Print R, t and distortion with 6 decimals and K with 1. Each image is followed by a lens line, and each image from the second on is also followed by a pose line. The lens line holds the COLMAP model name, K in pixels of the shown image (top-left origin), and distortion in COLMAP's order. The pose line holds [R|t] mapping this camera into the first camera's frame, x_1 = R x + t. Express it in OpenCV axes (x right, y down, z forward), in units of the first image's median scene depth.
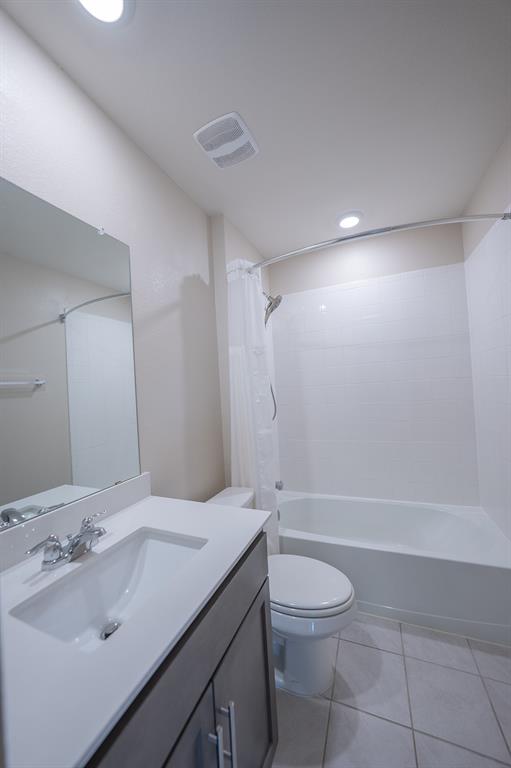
lens RADIAL K [[276.1, 0, 260.0], [0, 276.1, 385.3], [0, 0, 1]] dist [-0.023858, 0.005408]
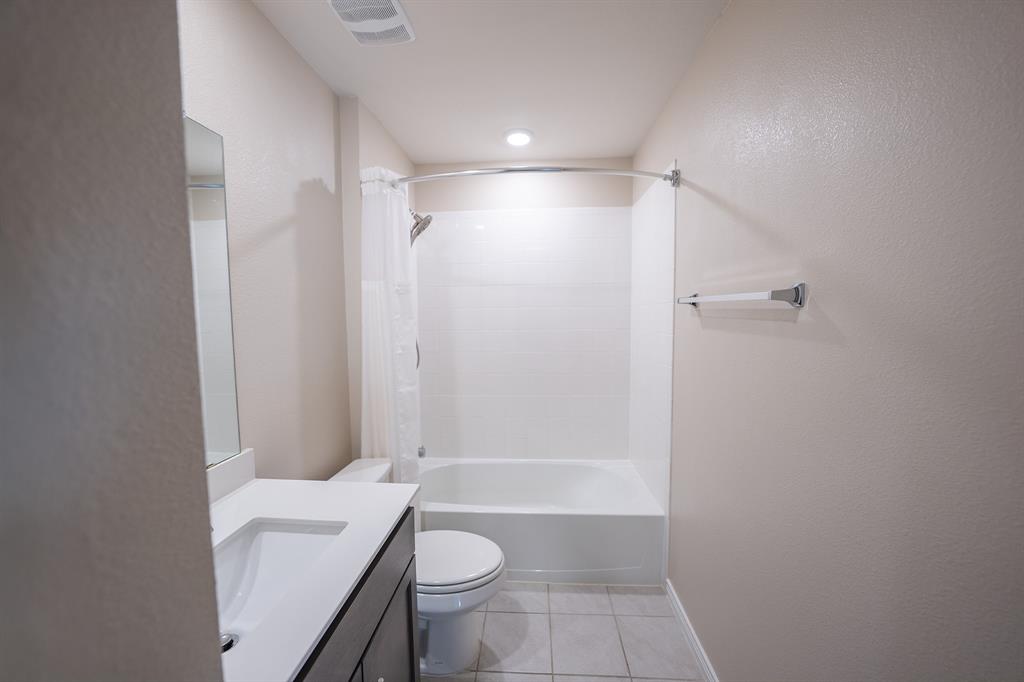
lens RADIAL K [[368.1, 0, 512.0], [0, 368.1, 341.0], [0, 0, 1]] dist [-0.023858, 0.005408]
pose [[0.945784, 0.026030, 0.323752, -0.047736], [-0.048600, 0.996903, 0.061824, -0.060400], [-0.321140, -0.074207, 0.944120, -0.122096]]
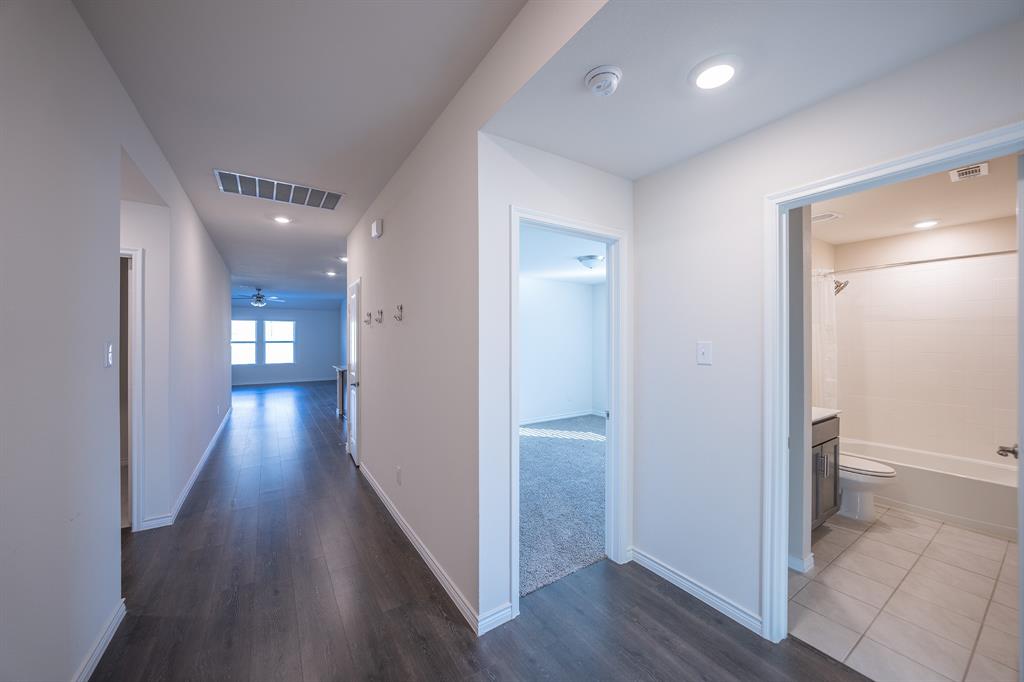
lens RADIAL K [[368.1, 0, 512.0], [0, 368.1, 341.0], [0, 0, 1]] dist [-0.023858, 0.005408]
pose [[0.814922, 0.056827, -0.576778, -0.299761], [-0.039679, 0.998317, 0.042296, -0.068949], [0.578211, -0.011582, 0.815805, -1.820811]]
